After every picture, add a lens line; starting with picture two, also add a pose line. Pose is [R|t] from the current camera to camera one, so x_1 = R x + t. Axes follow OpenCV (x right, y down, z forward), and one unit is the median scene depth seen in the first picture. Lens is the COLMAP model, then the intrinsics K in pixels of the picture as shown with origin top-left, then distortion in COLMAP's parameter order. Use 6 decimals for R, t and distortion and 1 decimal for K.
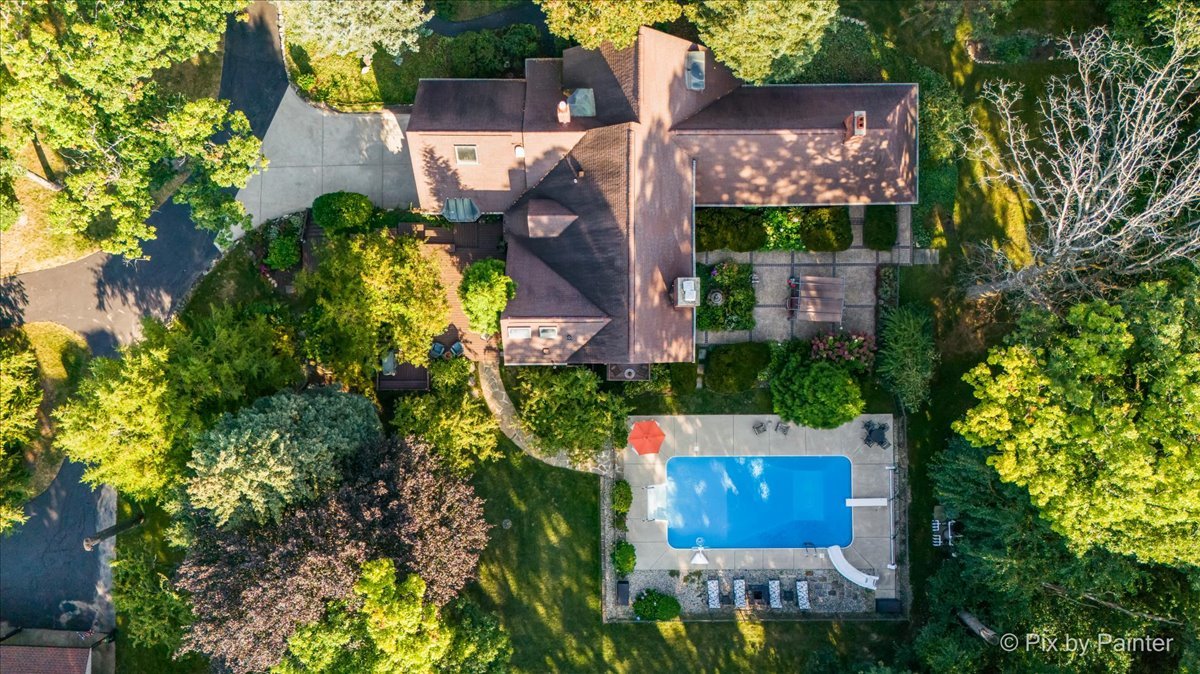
lens RADIAL K [[874.9, 0, 599.5], [0, 874.9, 336.5], [0, 0, 1]] dist [0.071427, -0.001108]
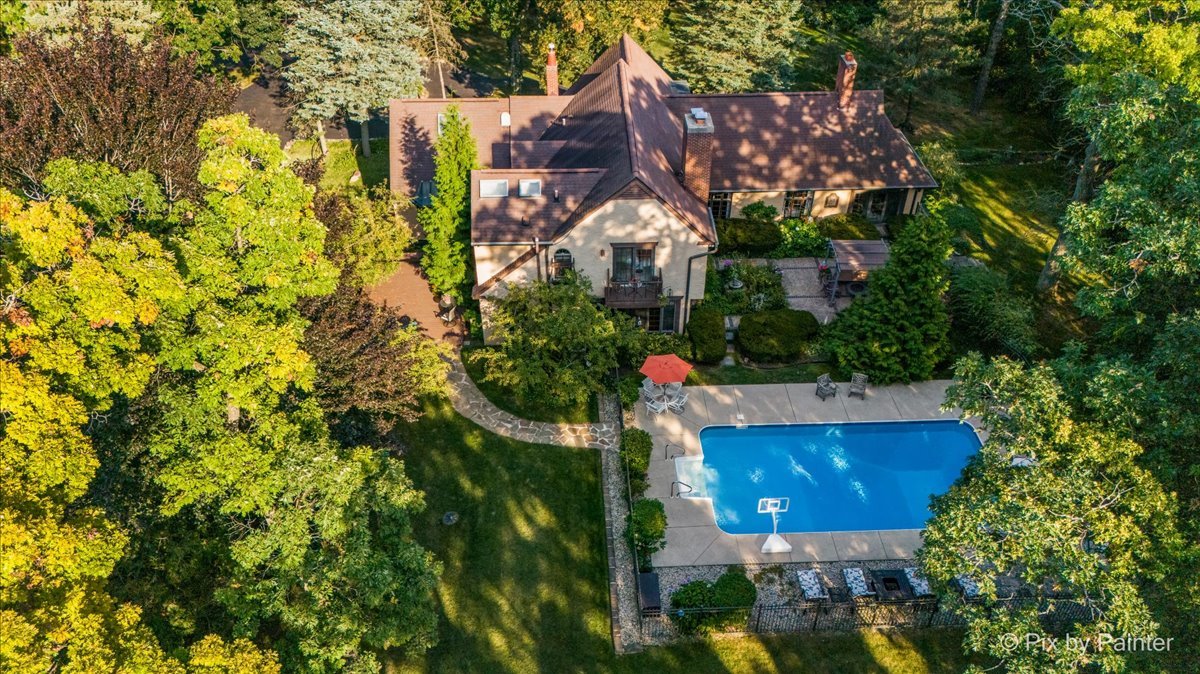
lens RADIAL K [[874.9, 0, 601.2], [0, 874.9, 336.6], [0, 0, 1]] dist [0.071427, -0.001108]
pose [[0.999403, -0.016362, 0.030442, -0.018582], [0.033974, 0.626603, -0.778598, 0.655121], [-0.006336, 0.779167, 0.626784, 0.556808]]
